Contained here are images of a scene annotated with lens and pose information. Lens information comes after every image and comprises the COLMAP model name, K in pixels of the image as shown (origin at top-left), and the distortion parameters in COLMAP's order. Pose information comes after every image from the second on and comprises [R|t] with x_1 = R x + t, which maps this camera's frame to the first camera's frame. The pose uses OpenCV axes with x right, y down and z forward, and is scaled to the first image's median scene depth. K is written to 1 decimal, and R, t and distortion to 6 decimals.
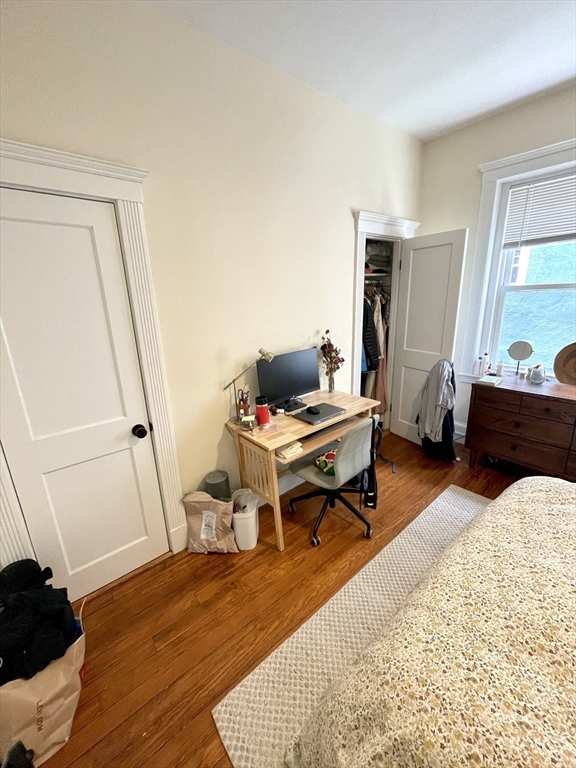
lens RADIAL K [[307.5, 0, 288.0], [0, 307.5, 384.0], [0, 0, 1]] dist [-0.004288, -0.000171]
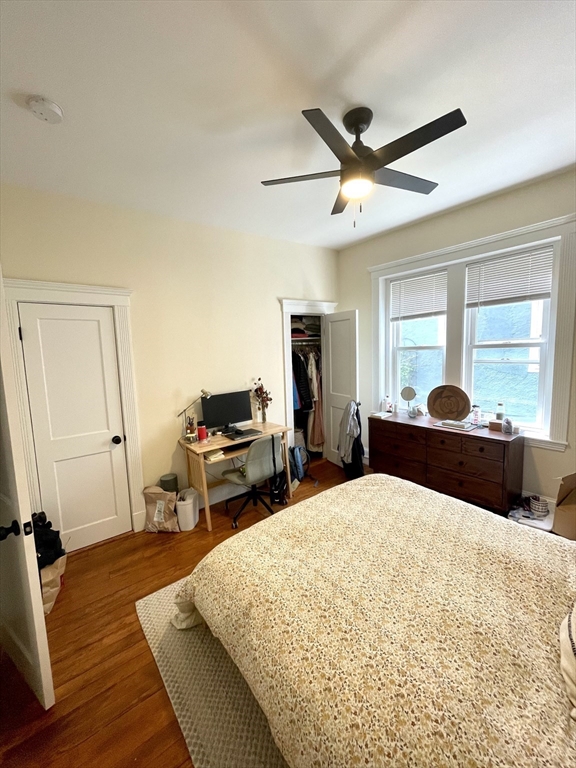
lens RADIAL K [[307.5, 0, 288.0], [0, 307.5, 384.0], [0, 0, 1]] dist [-0.004288, -0.000171]
pose [[0.999368, 0.003823, -0.035351, 0.361695], [-0.009556, 0.986501, -0.163477, 0.096624], [0.034248, 0.163711, 0.985914, -0.458961]]
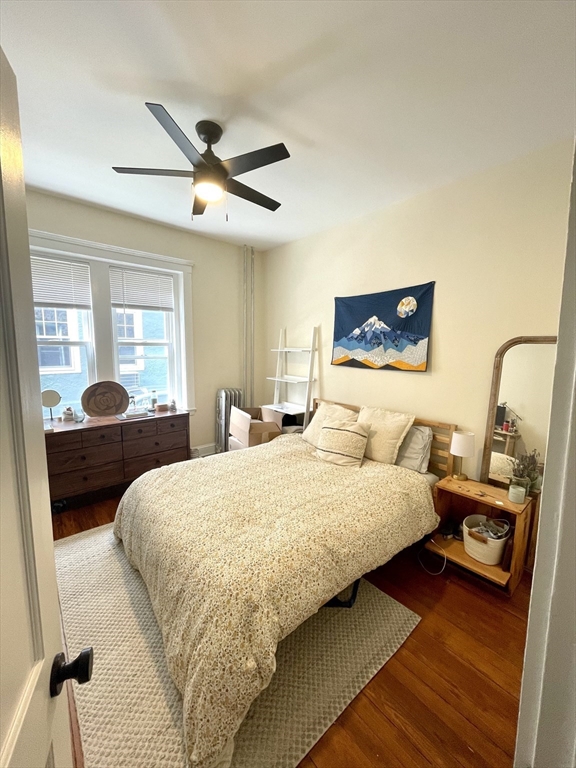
lens RADIAL K [[307.5, 0, 288.0], [0, 307.5, 384.0], [0, 0, 1]] dist [-0.004288, -0.000171]
pose [[-0.009323, -0.080778, 0.996688, -0.444904], [0.268622, 0.959892, 0.080309, -0.023025], [-0.963201, 0.268481, 0.012749, 0.194223]]
